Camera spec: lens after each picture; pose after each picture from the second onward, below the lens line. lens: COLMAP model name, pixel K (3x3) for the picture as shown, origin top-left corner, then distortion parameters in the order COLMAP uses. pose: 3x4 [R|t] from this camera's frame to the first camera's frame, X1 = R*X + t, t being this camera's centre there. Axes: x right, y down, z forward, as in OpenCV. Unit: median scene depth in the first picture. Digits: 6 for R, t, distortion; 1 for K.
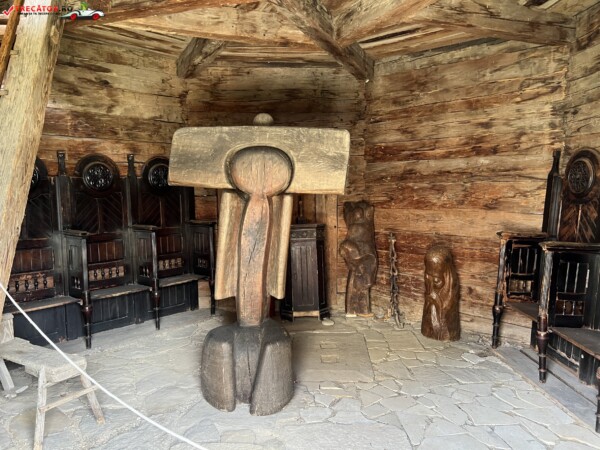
lens RADIAL K [[451.0, 0, 303.0], [0, 451.0, 223.5], [0, 0, 1]] dist [0.047345, -0.051512]
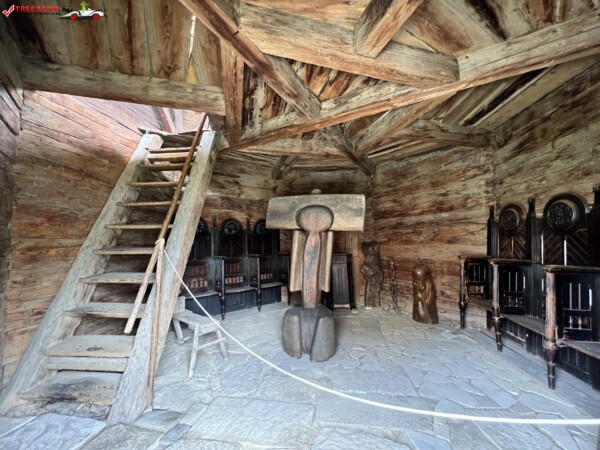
lens RADIAL K [[238.7, 0, 301.1], [0, 238.7, 228.3], [0, 0, 1]] dist [-0.000080, 0.000380]
pose [[0.988630, -0.022423, -0.148688, -0.006038], [0.000691, 0.989486, -0.144625, 0.045531], [0.150367, 0.142878, 0.978251, 0.047129]]
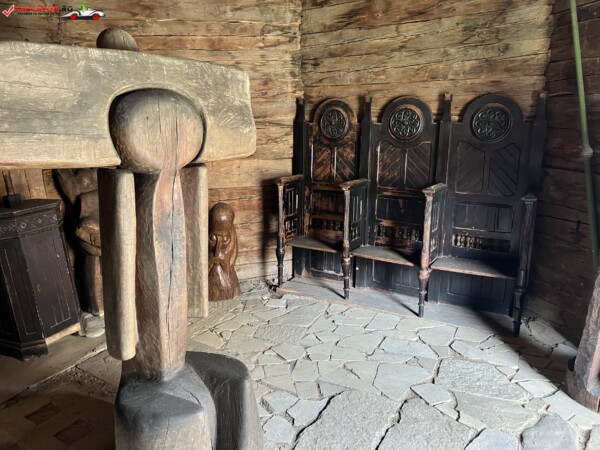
lens RADIAL K [[451.0, 0, 303.0], [0, 451.0, 223.5], [0, 0, 1]] dist [0.047345, -0.051512]
pose [[0.530998, -0.212901, 0.820191, -0.396316], [0.100298, 0.976910, 0.188647, -0.069072], [-0.841416, -0.017908, 0.540091, 0.386684]]
